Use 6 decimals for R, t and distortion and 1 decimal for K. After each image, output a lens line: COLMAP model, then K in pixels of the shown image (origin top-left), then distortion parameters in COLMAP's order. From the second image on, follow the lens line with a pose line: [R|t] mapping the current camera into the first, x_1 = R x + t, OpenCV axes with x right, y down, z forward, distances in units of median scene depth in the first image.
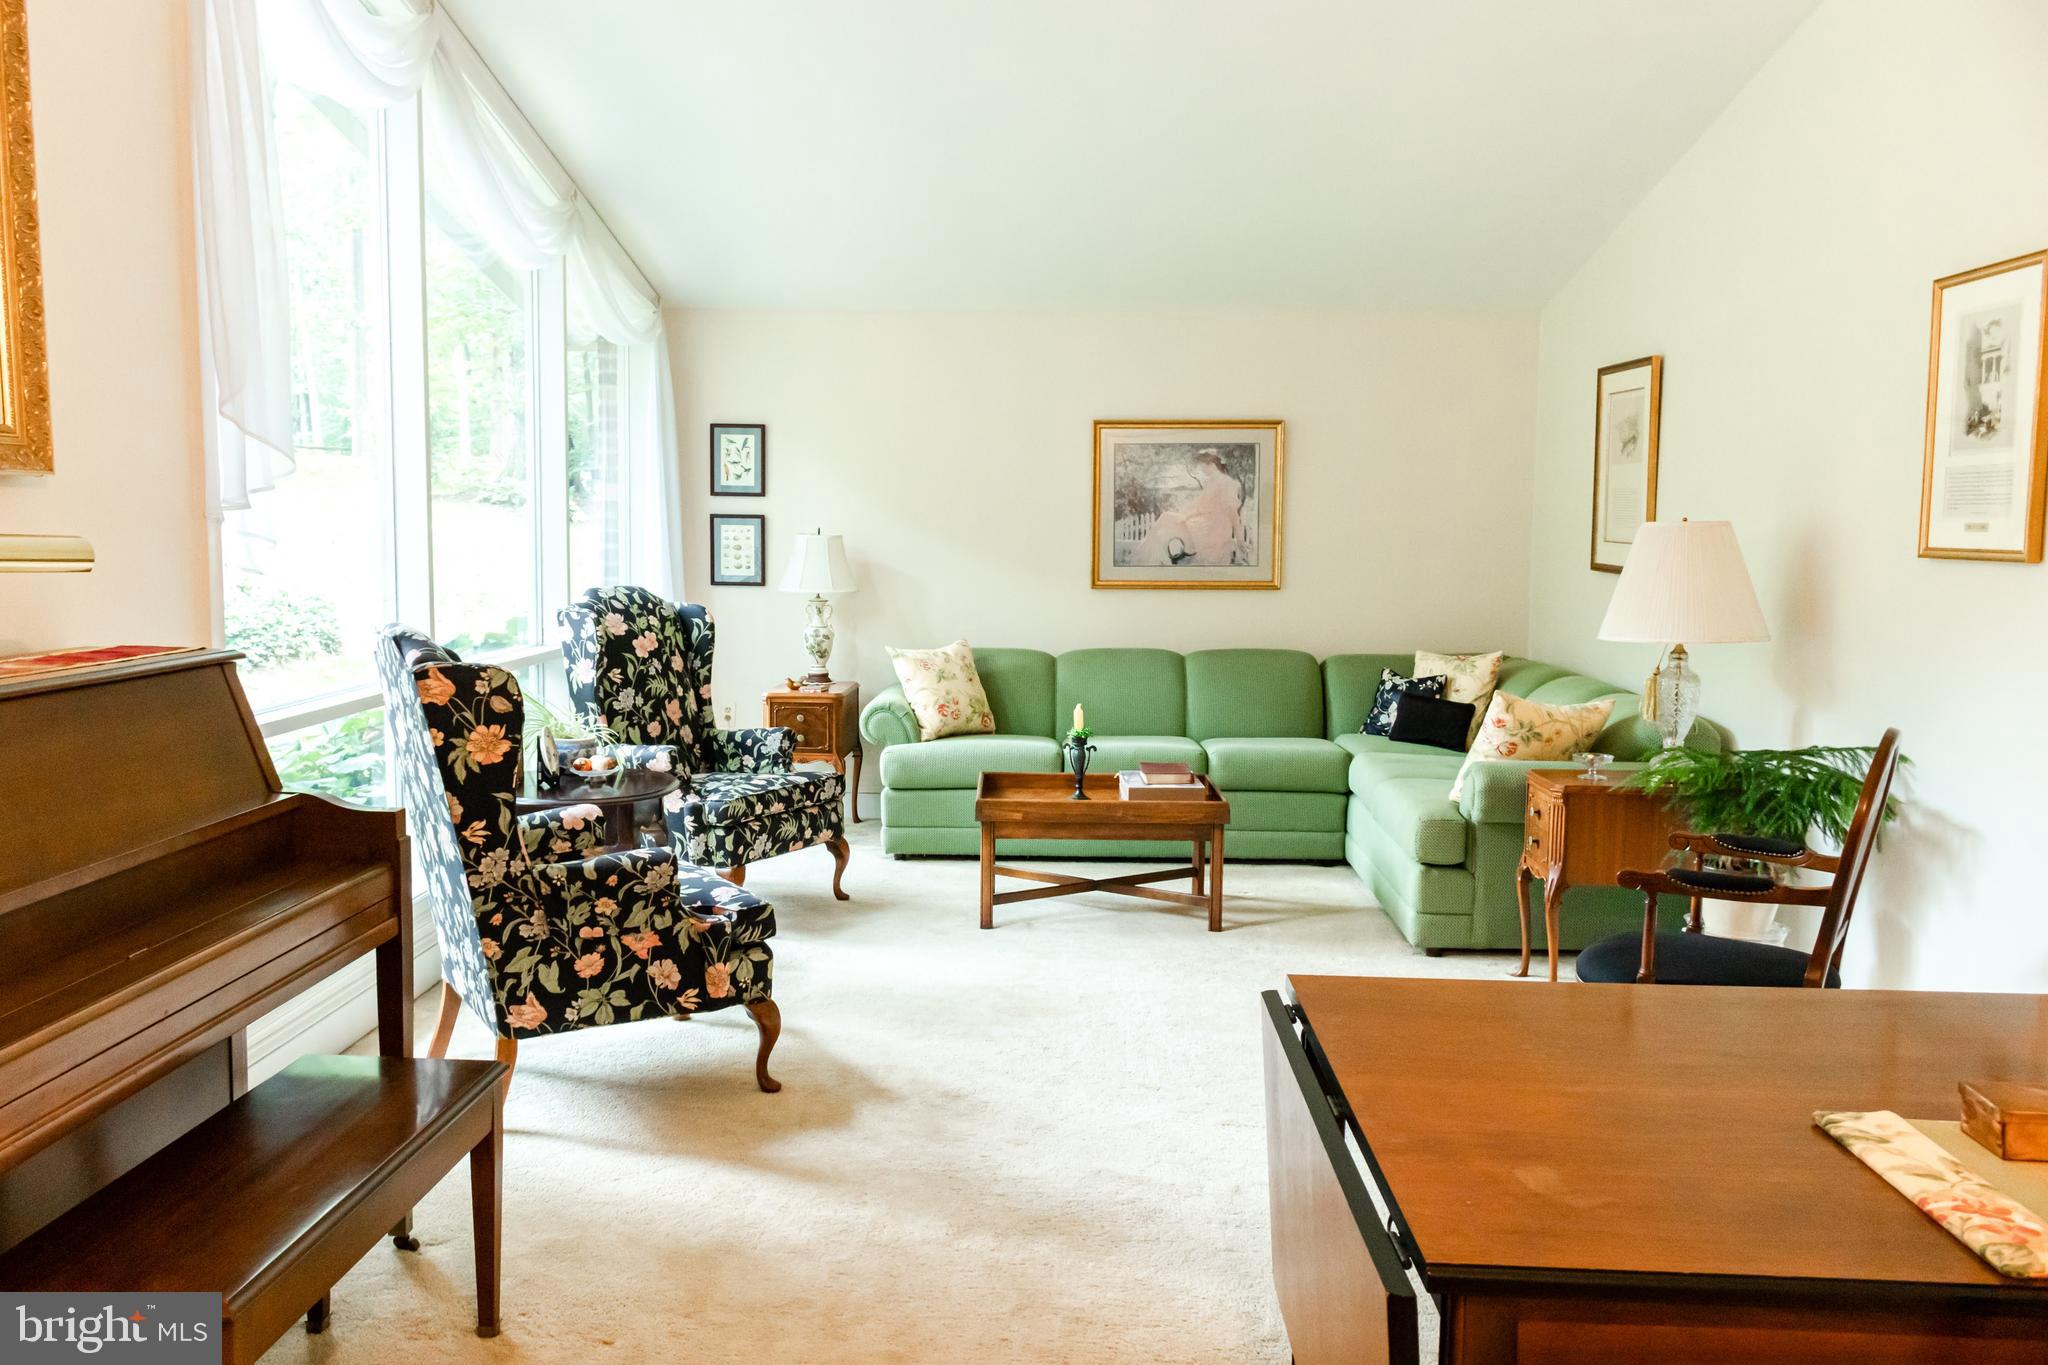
lens RADIAL K [[1636.3, 0, 992.6], [0, 1636.3, 682.0], [0, 0, 1]] dist [0.011782, 0.006547]
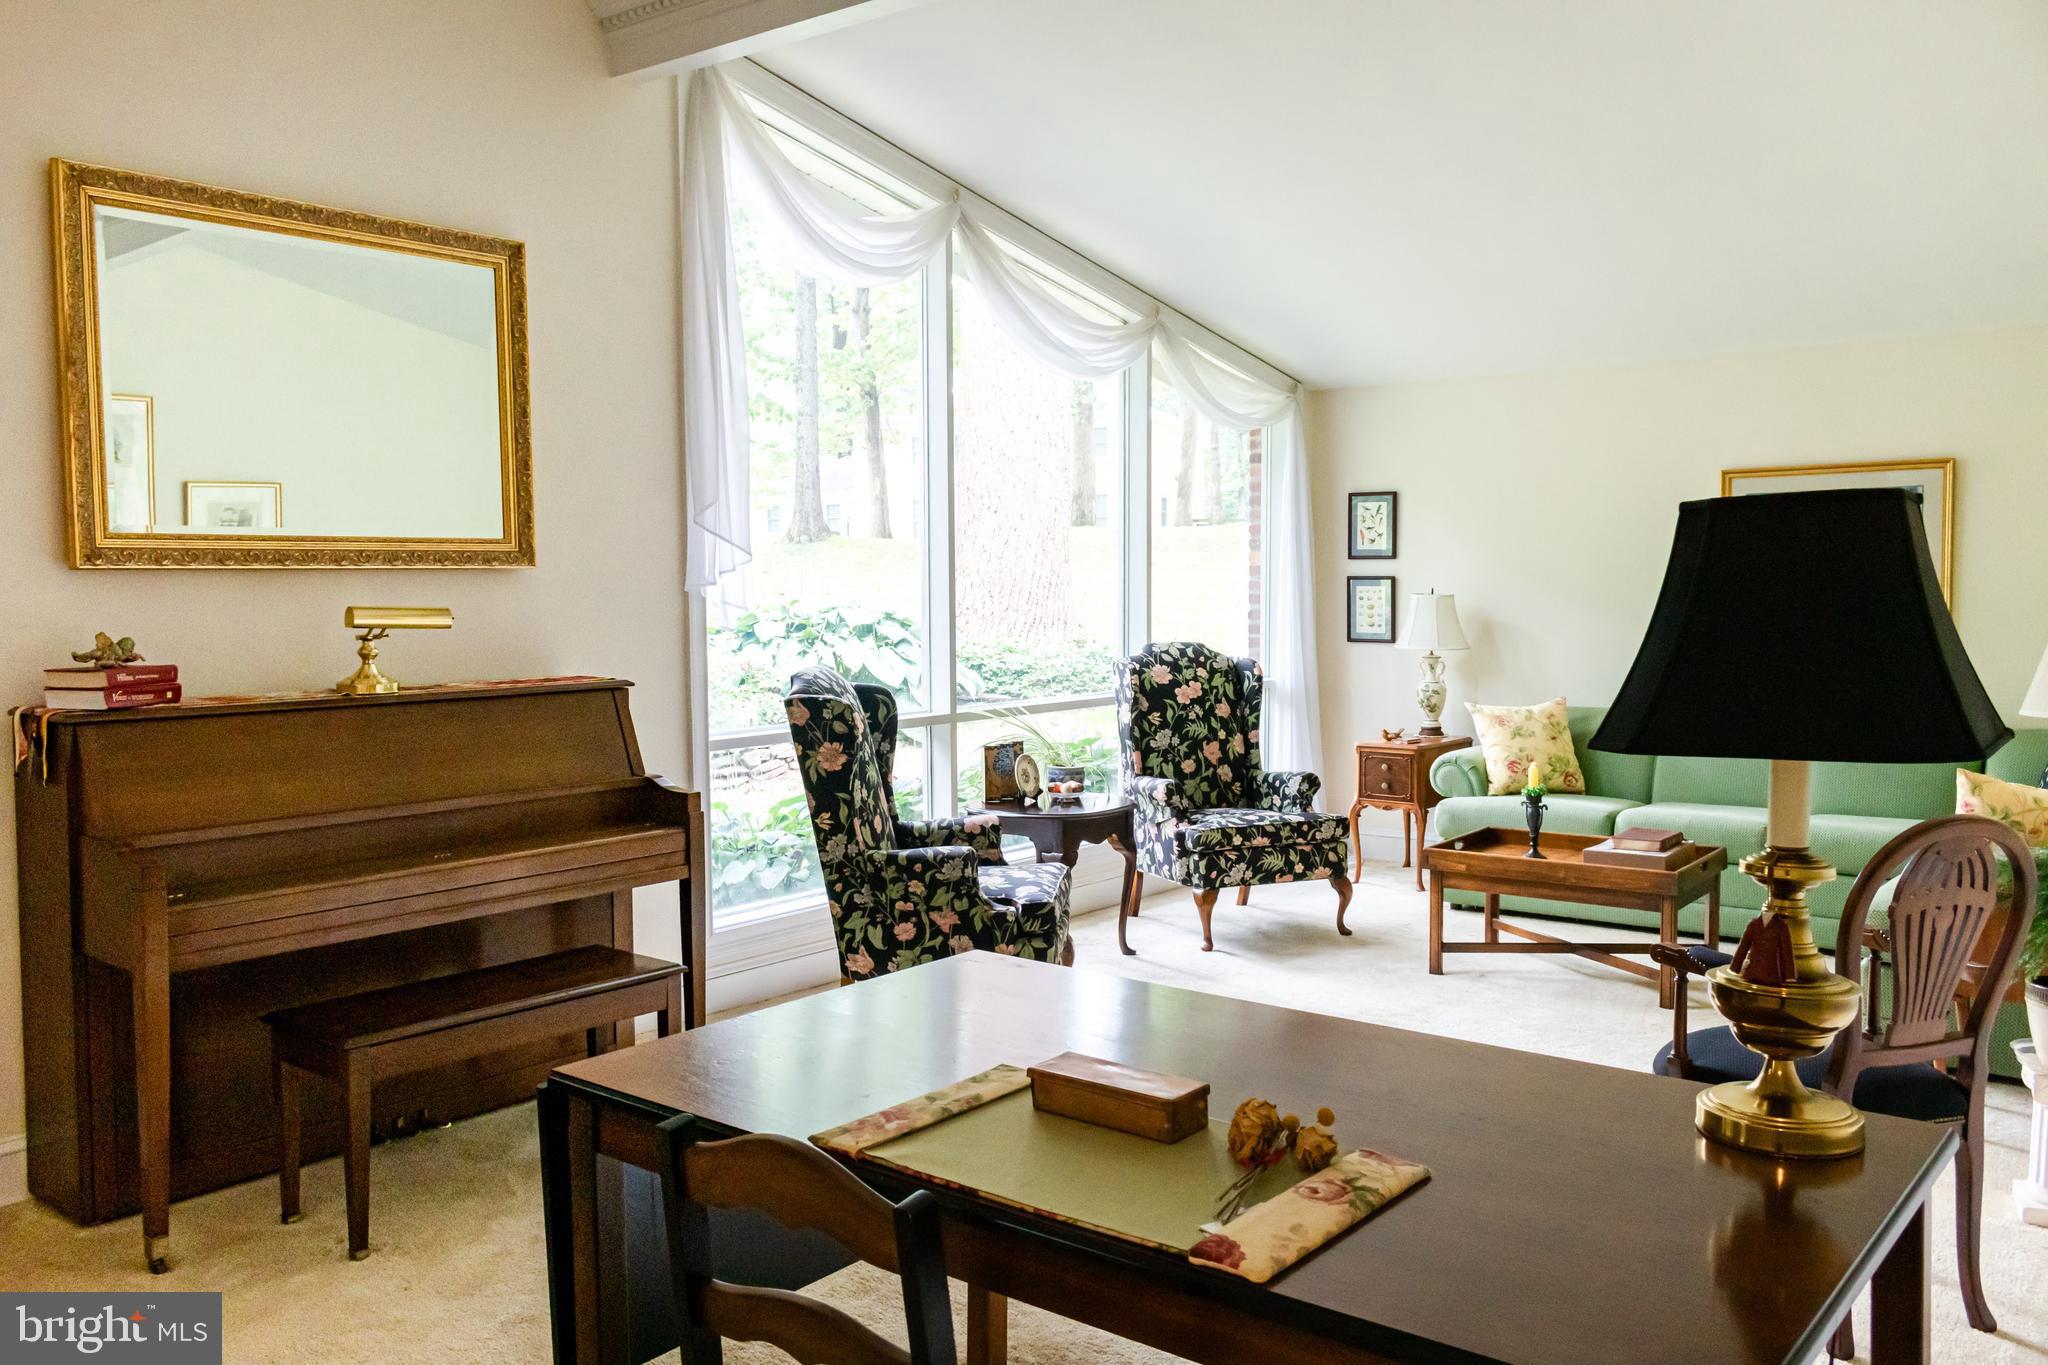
lens RADIAL K [[1636.3, 0, 992.6], [0, 1636.3, 682.0], [0, 0, 1]] dist [0.011782, 0.006547]
pose [[0.799222, 0.021224, -0.600661, 0.375718], [-0.042131, 0.998896, -0.020764, -0.000601], [0.599557, 0.041901, 0.799234, -0.003502]]
